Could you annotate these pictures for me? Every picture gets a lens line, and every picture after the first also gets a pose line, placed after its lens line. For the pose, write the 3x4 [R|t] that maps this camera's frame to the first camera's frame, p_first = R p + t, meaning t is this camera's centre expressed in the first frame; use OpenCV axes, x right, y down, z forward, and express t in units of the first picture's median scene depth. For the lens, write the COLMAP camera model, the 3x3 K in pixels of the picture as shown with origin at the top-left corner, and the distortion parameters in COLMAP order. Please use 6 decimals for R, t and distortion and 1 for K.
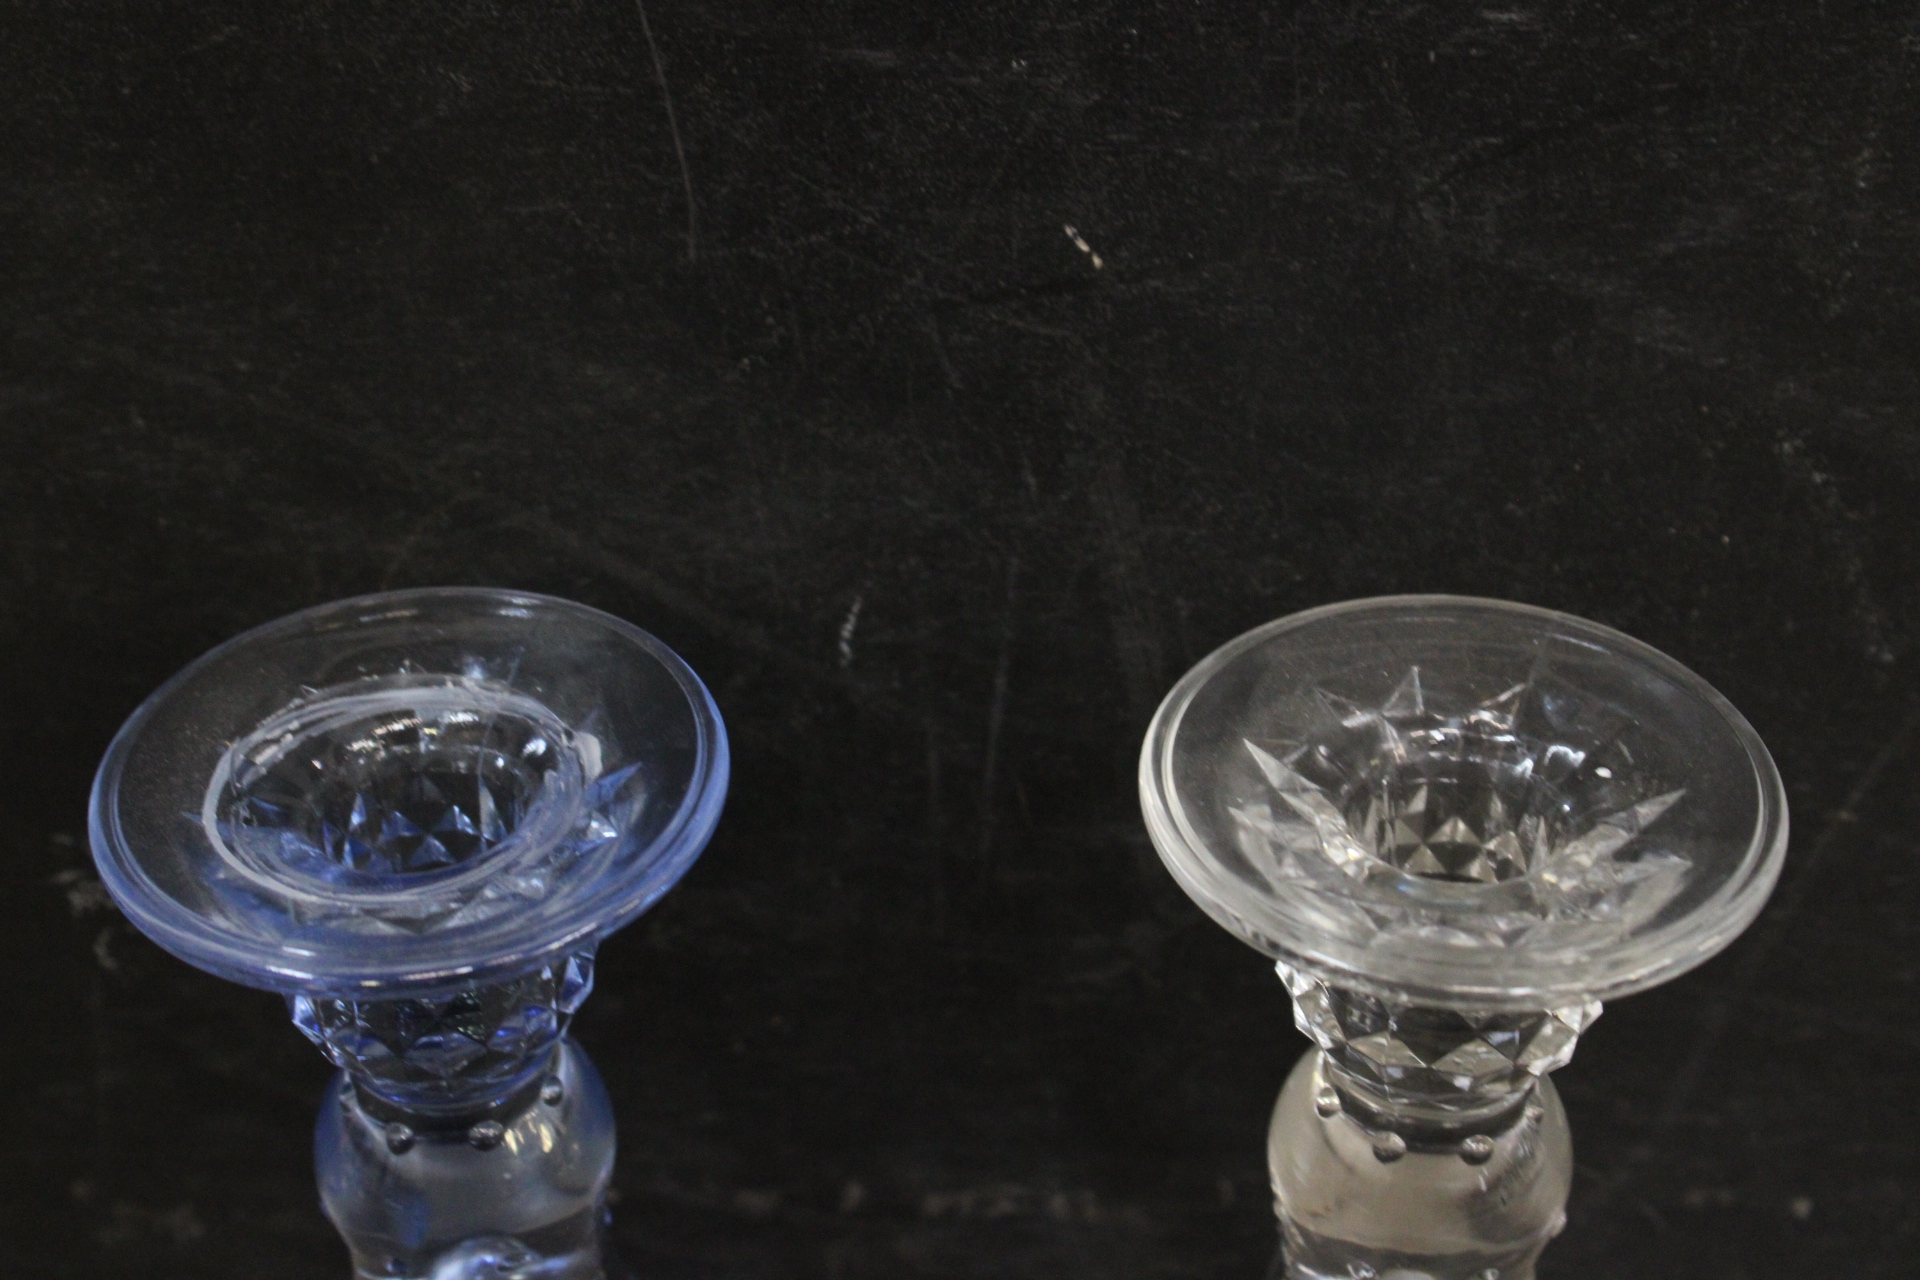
lens RADIAL K [[3083.1, 0, 947.1], [0, 3083.1, 650.2], [0, 0, 1]] dist [0.006338, 0.000000]
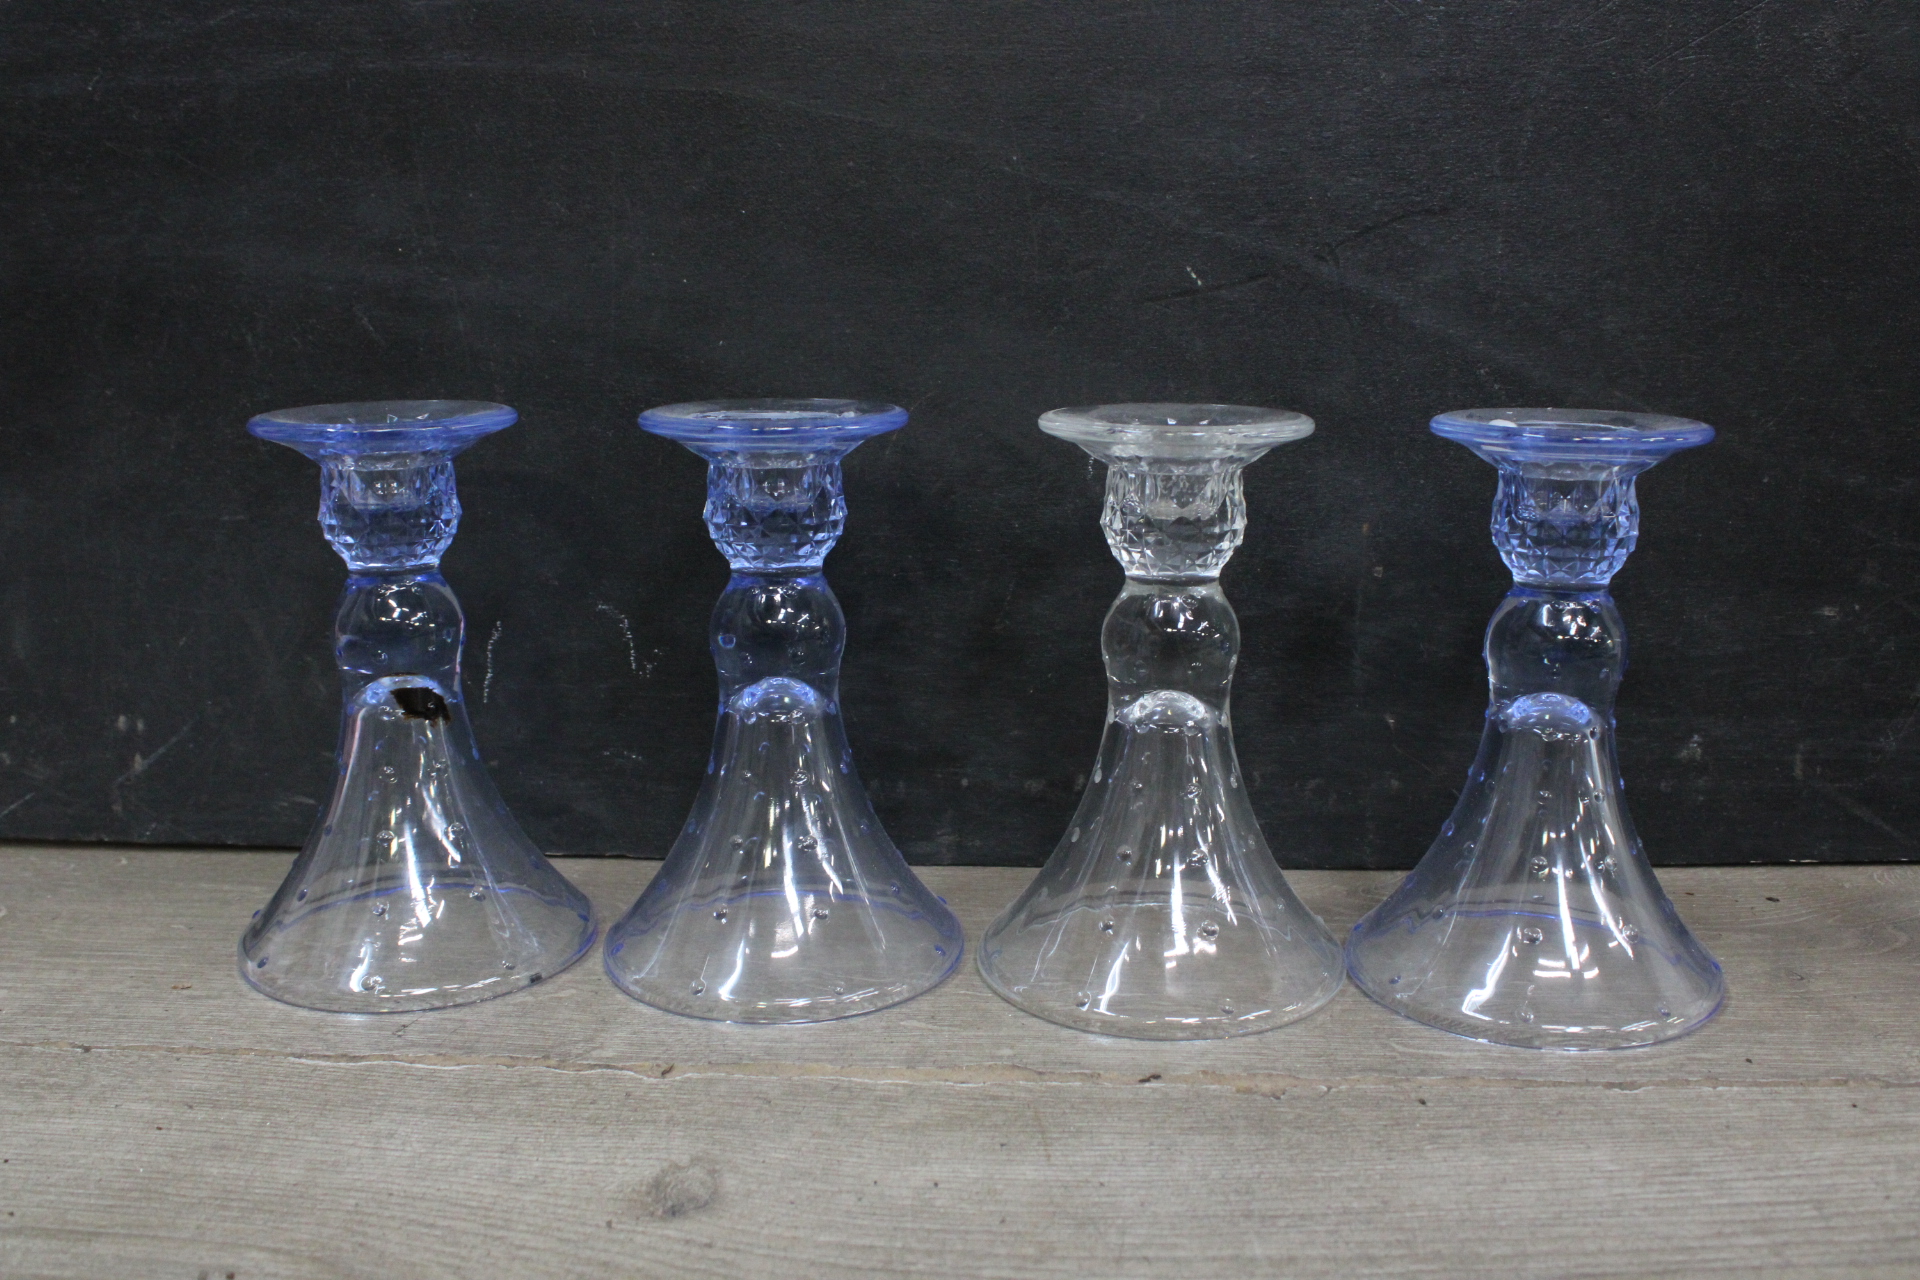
lens RADIAL K [[1848.1, 0, 963.0], [0, 1848.1, 623.5], [0, 0, 1]] dist [-0.085695, 0.000000]
pose [[0.999814, 0.016445, -0.010109, -0.114789], [-0.019160, 0.909310, -0.415679, 0.698723], [0.002356, 0.415795, 0.909455, -0.222143]]
